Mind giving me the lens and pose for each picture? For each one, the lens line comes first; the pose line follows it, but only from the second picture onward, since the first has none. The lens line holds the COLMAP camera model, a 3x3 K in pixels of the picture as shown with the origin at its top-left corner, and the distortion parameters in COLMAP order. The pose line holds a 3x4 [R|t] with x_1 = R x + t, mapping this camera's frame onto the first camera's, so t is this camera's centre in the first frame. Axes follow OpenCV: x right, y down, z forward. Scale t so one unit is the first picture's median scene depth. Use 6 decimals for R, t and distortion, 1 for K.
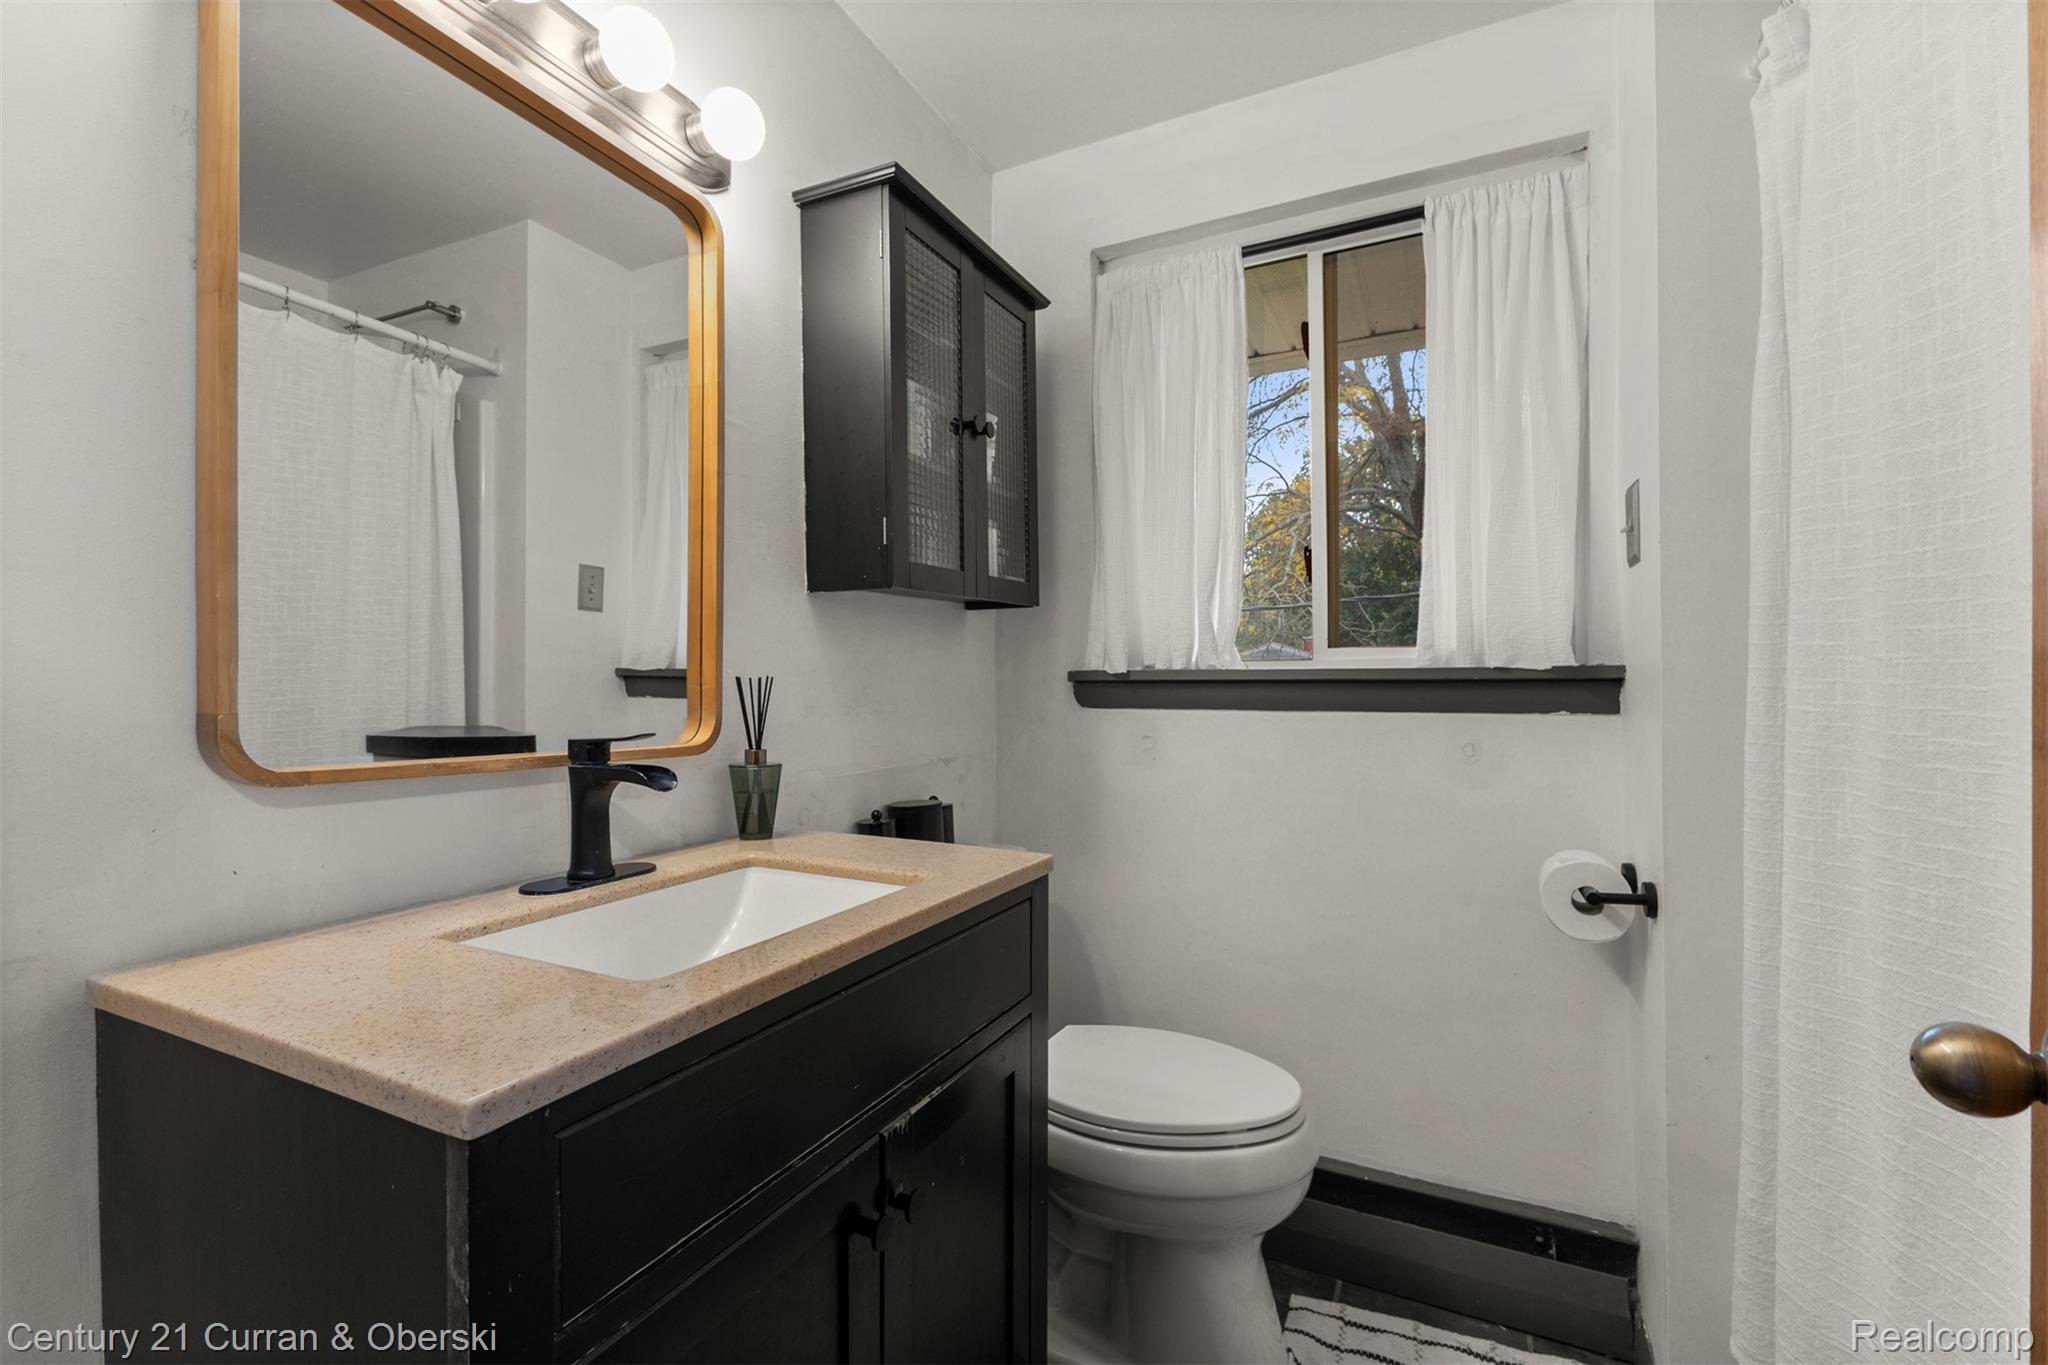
lens RADIAL K [[876.9, 0, 1026.6], [0, 876.9, 674.4], [0, 0, 1]] dist [0.013899, -0.004912]
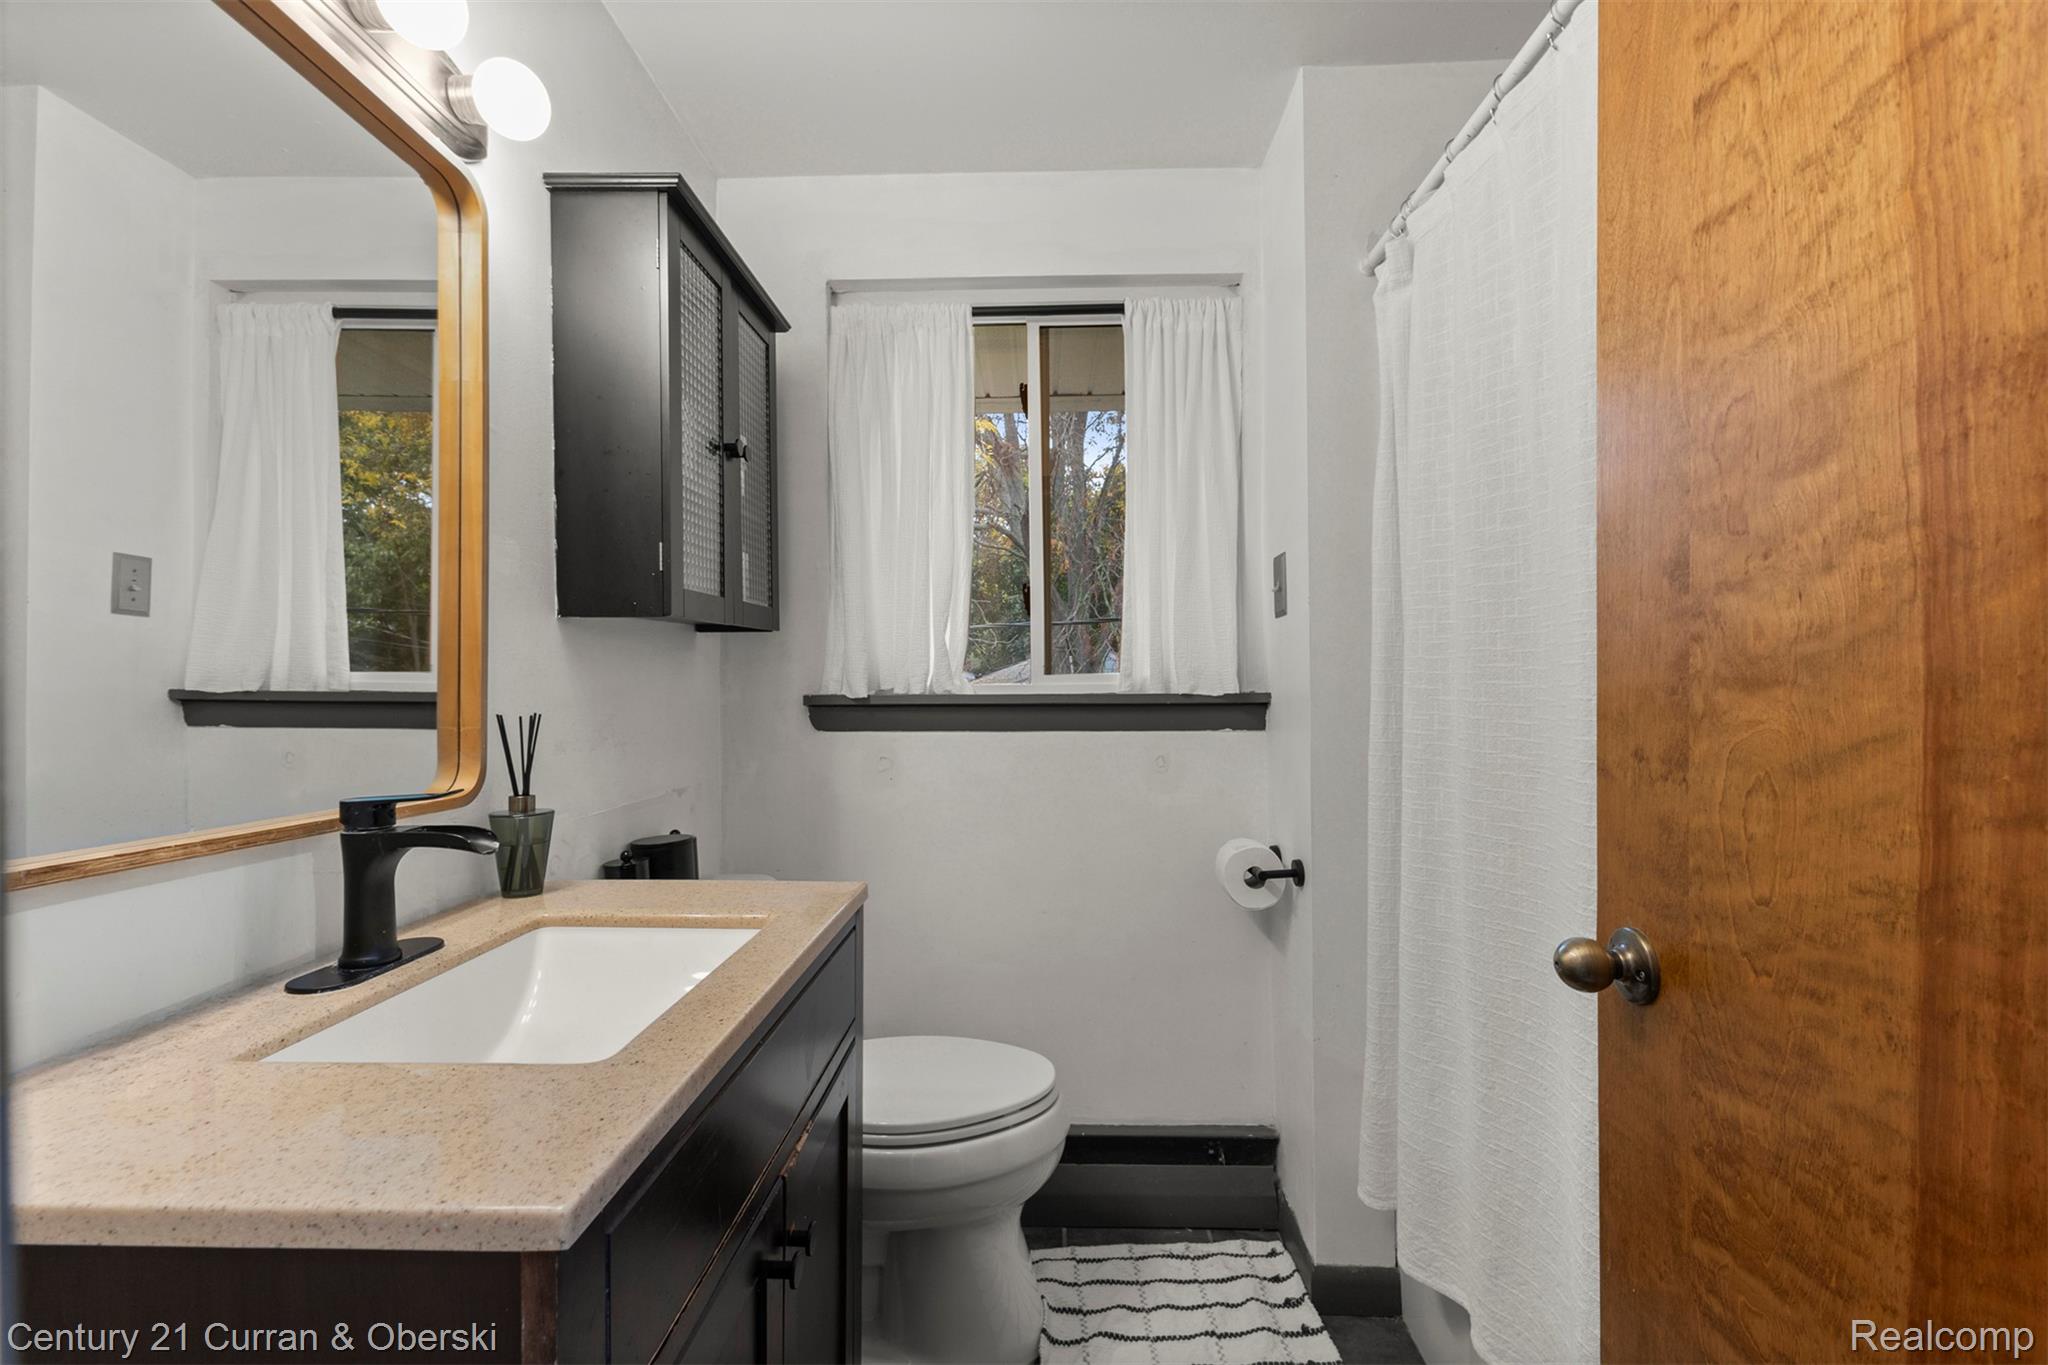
lens RADIAL K [[878.0, 0, 1026.4], [0, 878.0, 677.7], [0, 0, 1]] dist [0.008867, -0.000429]
pose [[0.909373, 0.002457, 0.415974, -0.187783], [-0.001660, 0.999996, -0.002276, -0.029460], [-0.415978, 0.001380, 0.909374, -0.025541]]
